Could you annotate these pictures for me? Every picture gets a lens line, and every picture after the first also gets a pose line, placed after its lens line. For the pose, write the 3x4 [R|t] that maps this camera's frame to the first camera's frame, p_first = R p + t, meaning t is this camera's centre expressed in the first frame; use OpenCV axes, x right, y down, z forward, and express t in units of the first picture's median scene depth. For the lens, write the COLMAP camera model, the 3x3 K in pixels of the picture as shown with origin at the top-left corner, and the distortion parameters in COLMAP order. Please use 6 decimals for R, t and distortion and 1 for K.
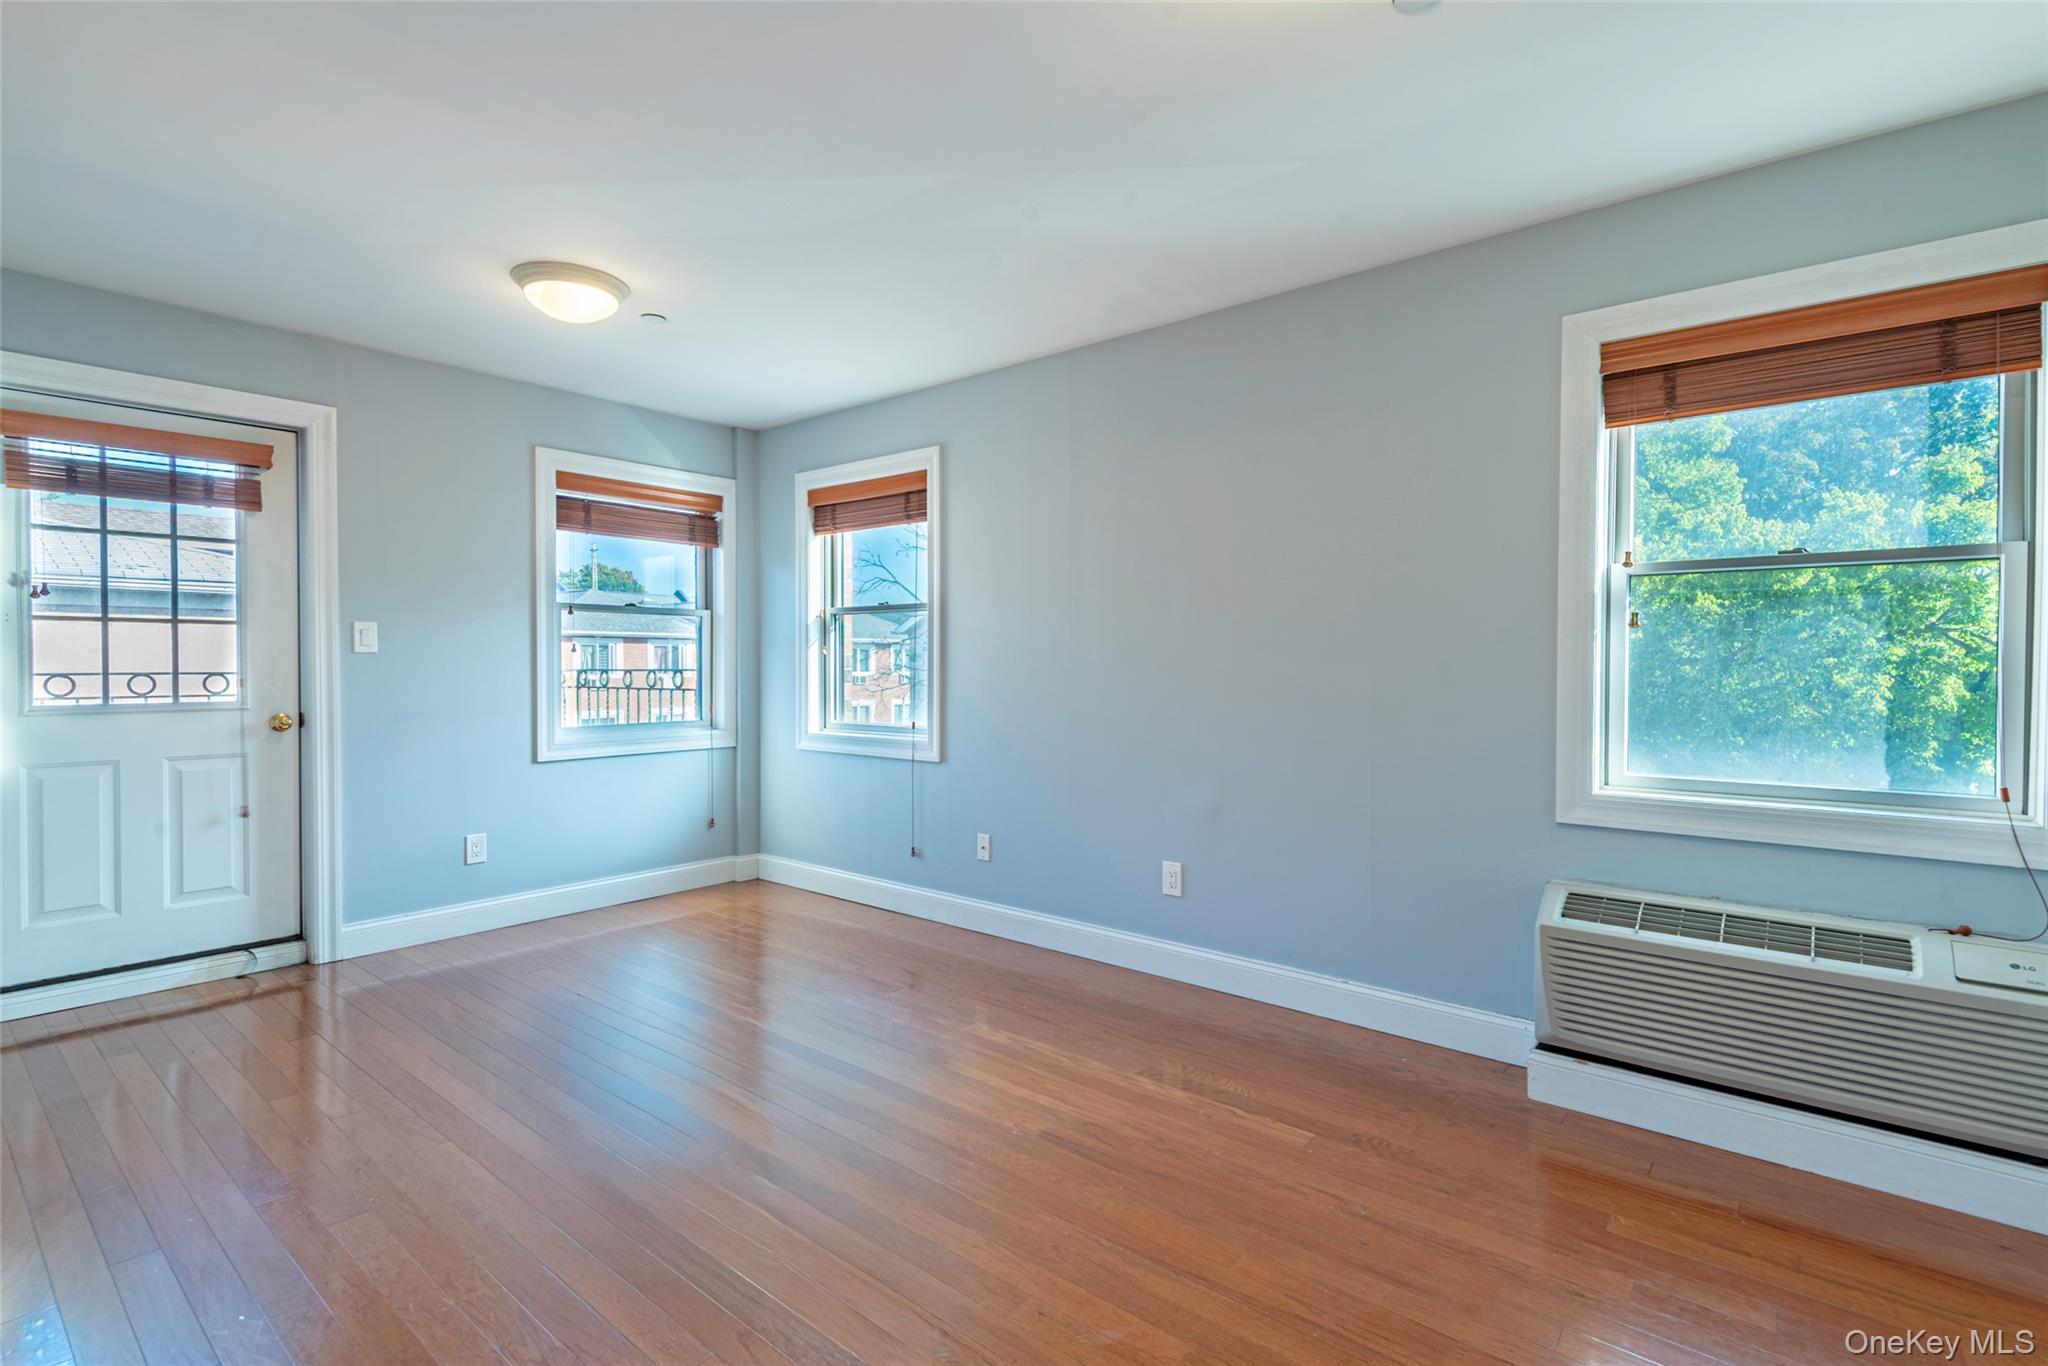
lens RADIAL K [[989.5, 0, 1021.8], [0, 989.5, 678.1], [0, 0, 1]] dist [0.048764, -0.029759]
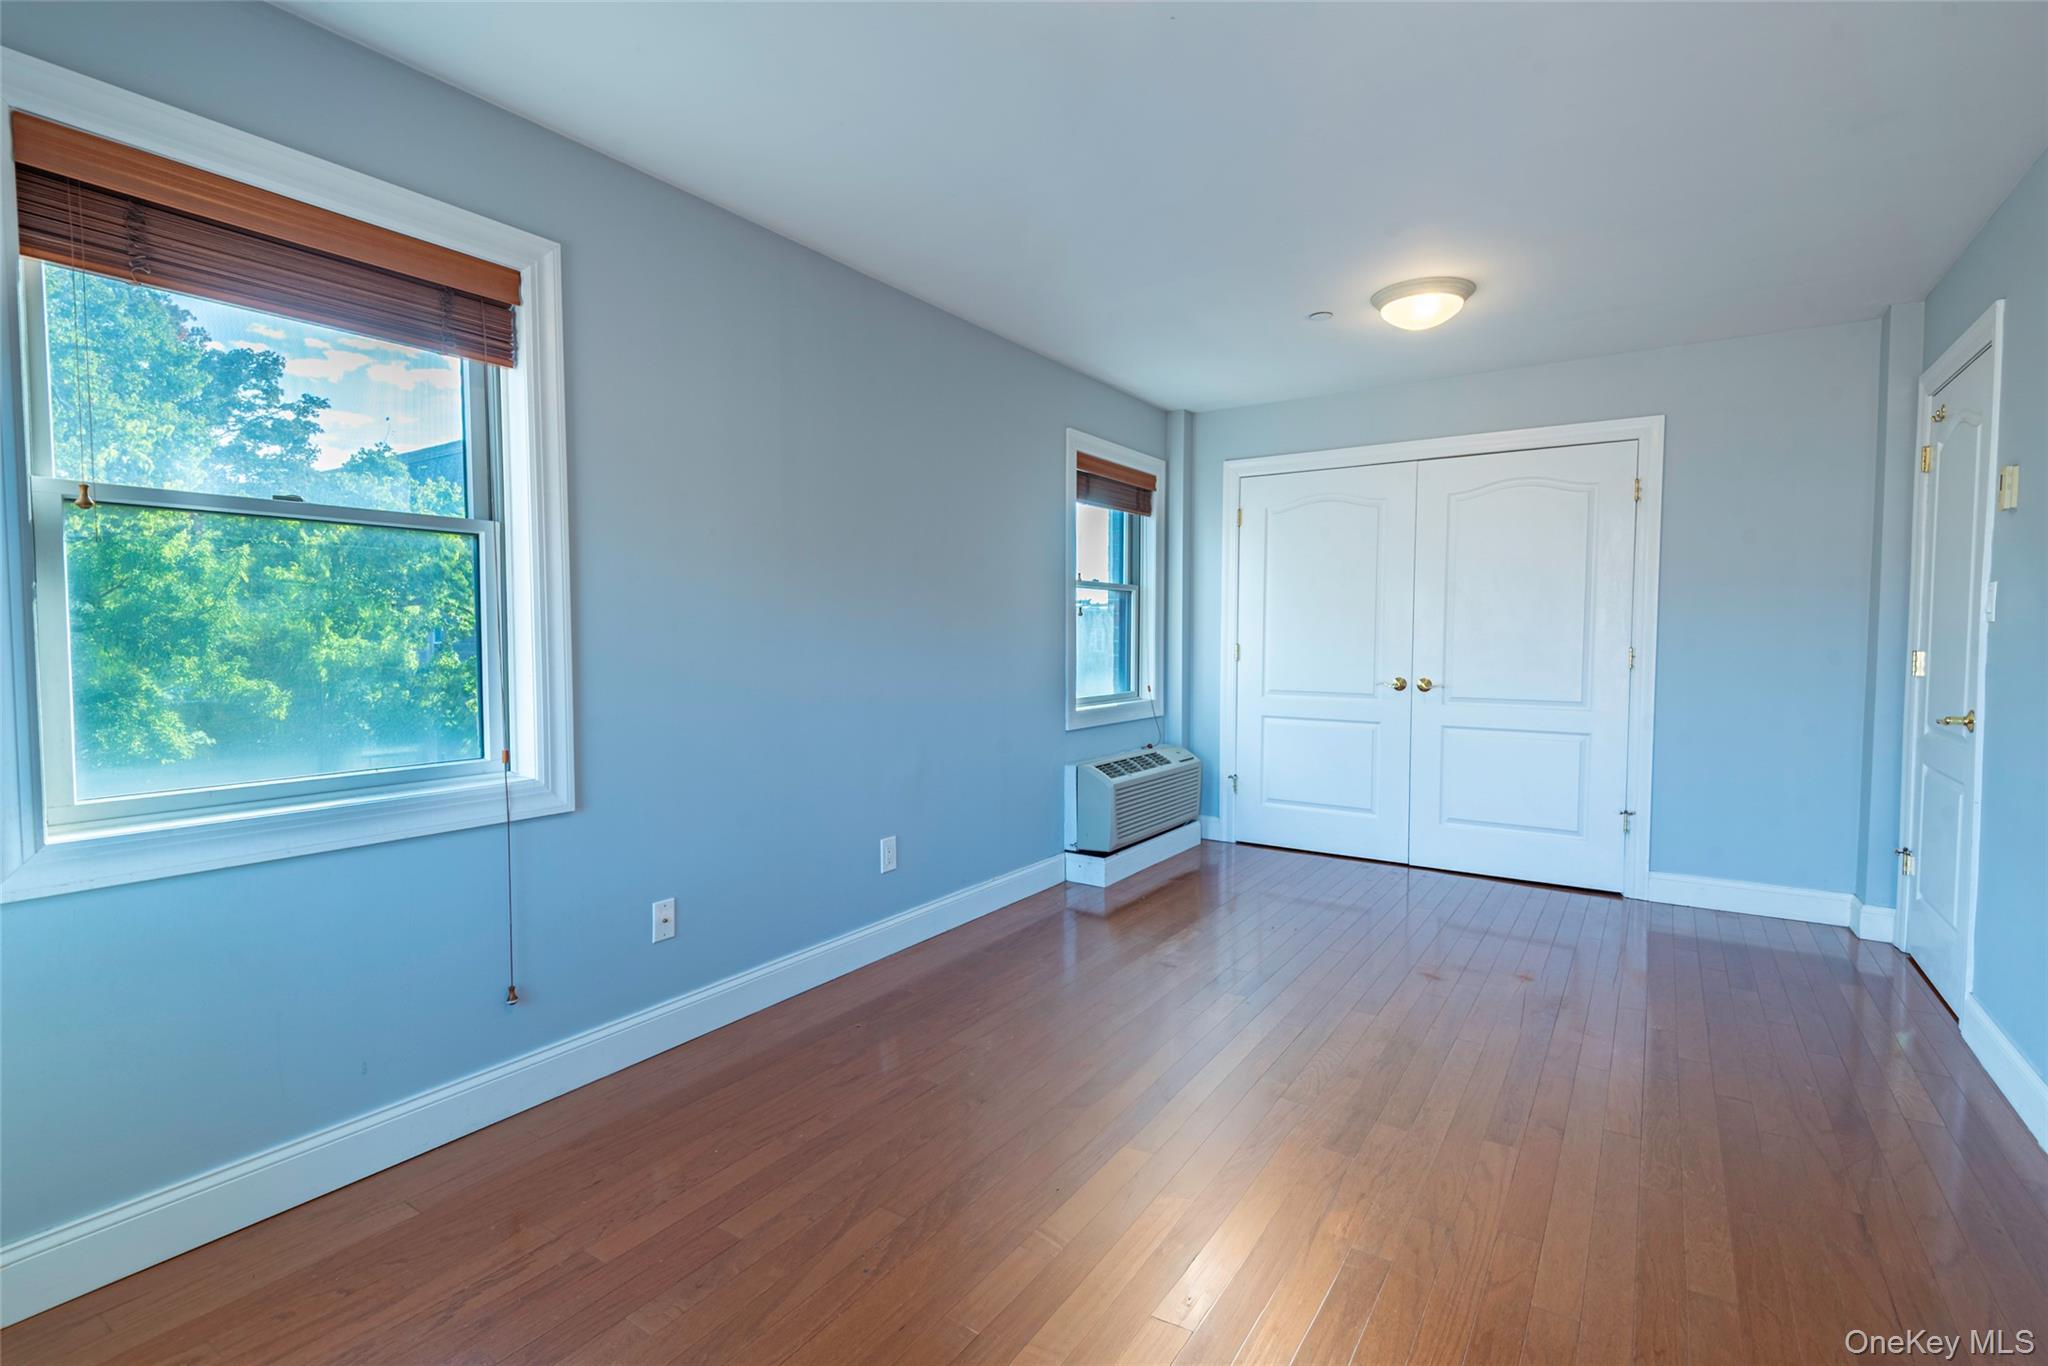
lens RADIAL K [[940.9, 0, 1041.0], [0, 940.9, 676.5], [0, 0, 1]] dist [0.058782, -0.024733]
pose [[-0.126949, -0.047262, 0.990783, -0.752905], [0.014421, 0.998671, 0.049486, -0.018450], [-0.991804, 0.020570, -0.126099, 0.918055]]
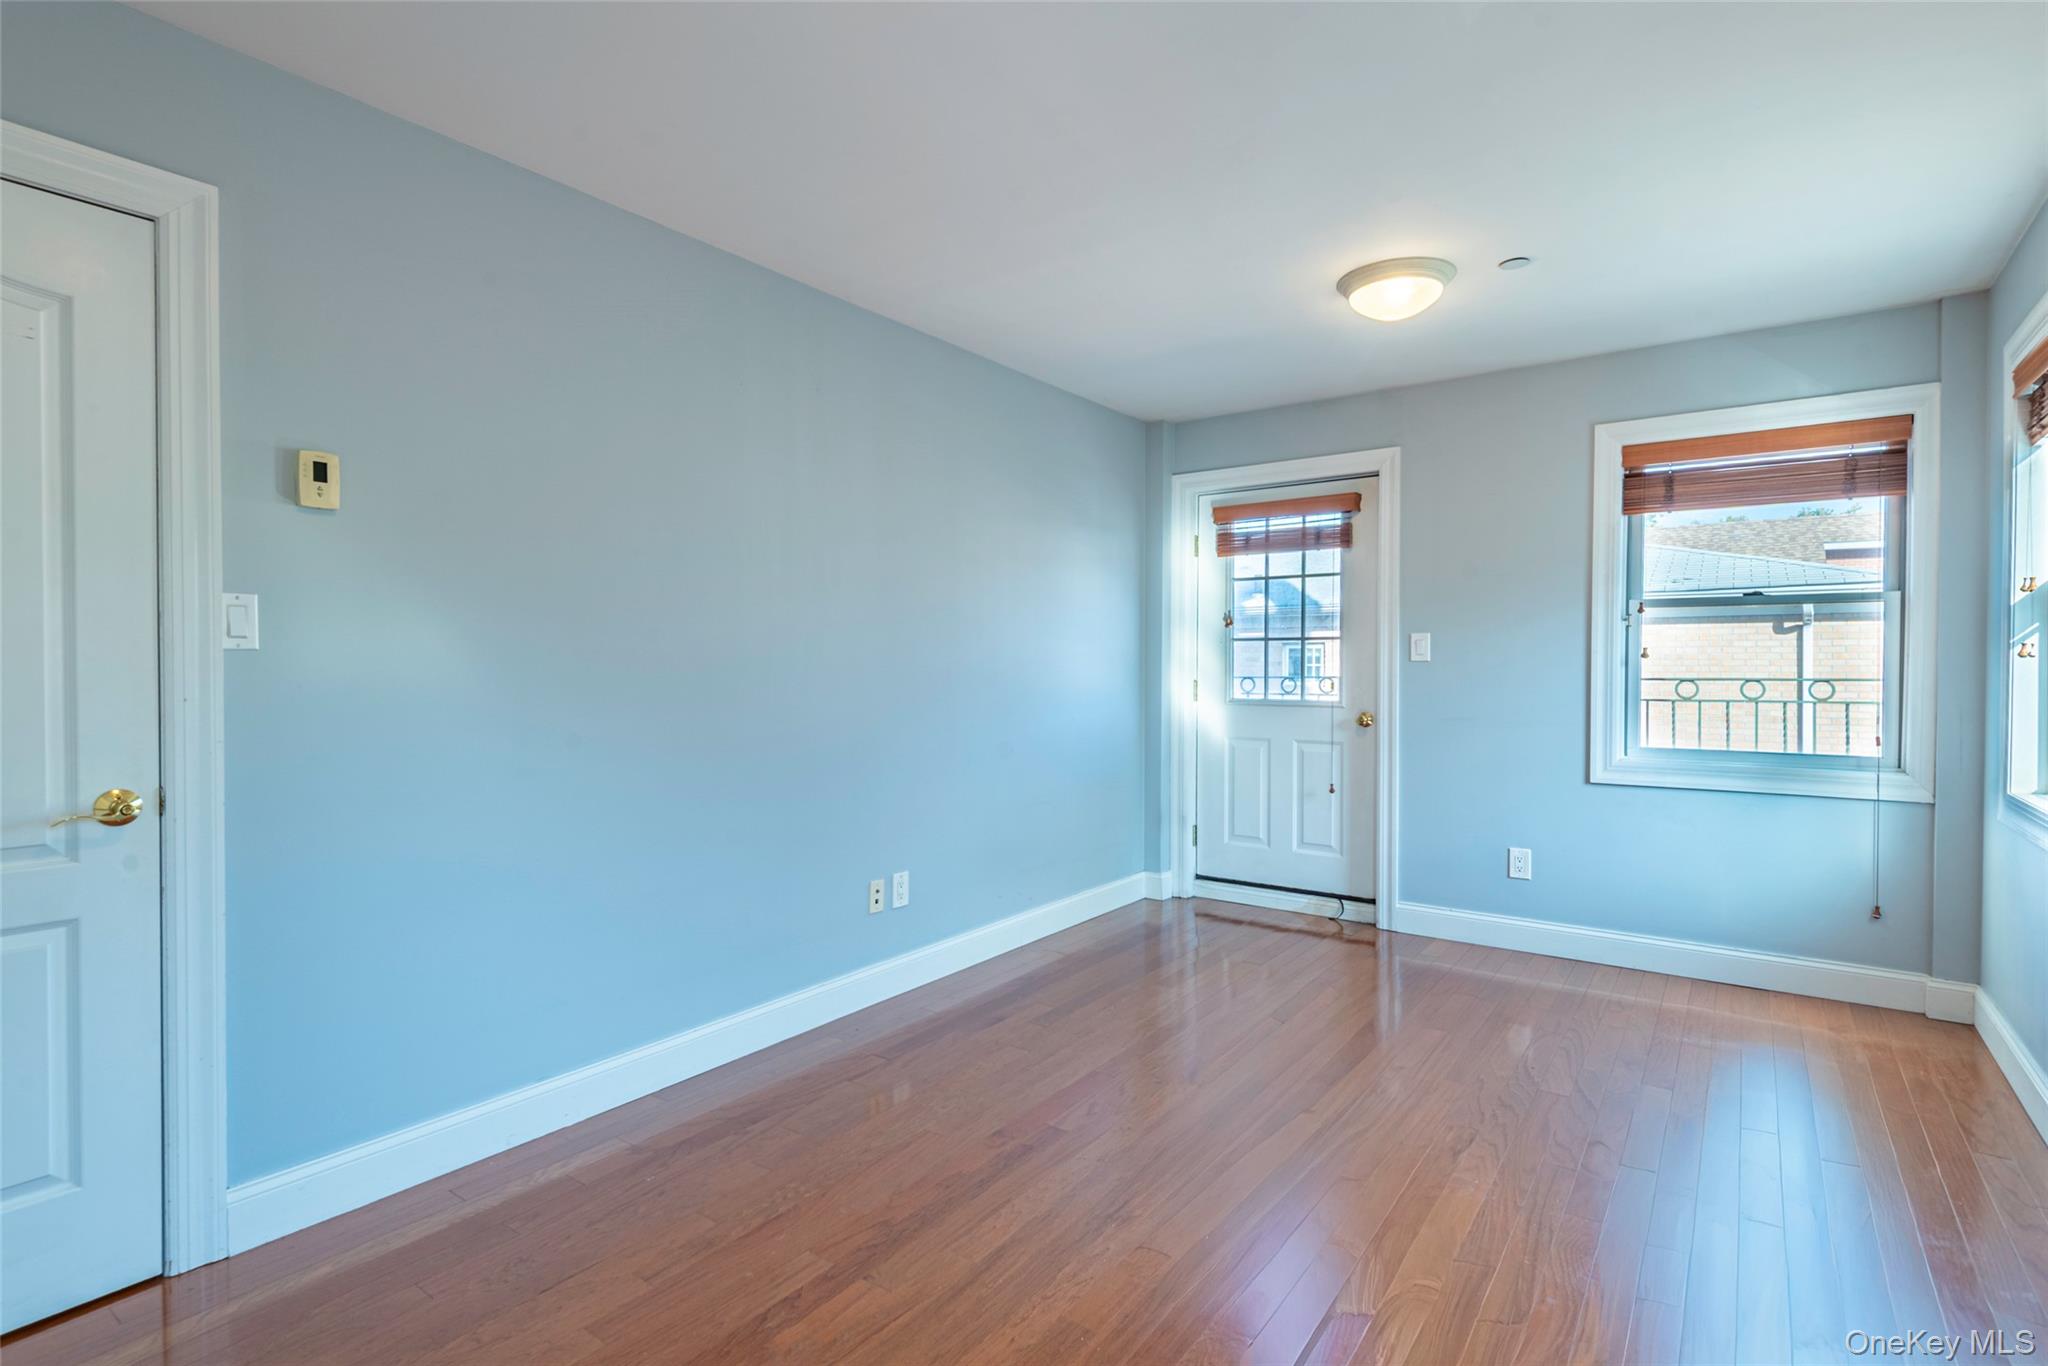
lens RADIAL K [[989.5, 0, 1021.8], [0, 989.5, 678.1], [0, 0, 1]] dist [0.048764, -0.029759]
pose [[0.062423, 0.010424, -0.997995, 0.423340], [-0.016257, 0.999823, 0.009427, -0.010025], [0.997917, 0.015636, 0.062582, 0.507647]]
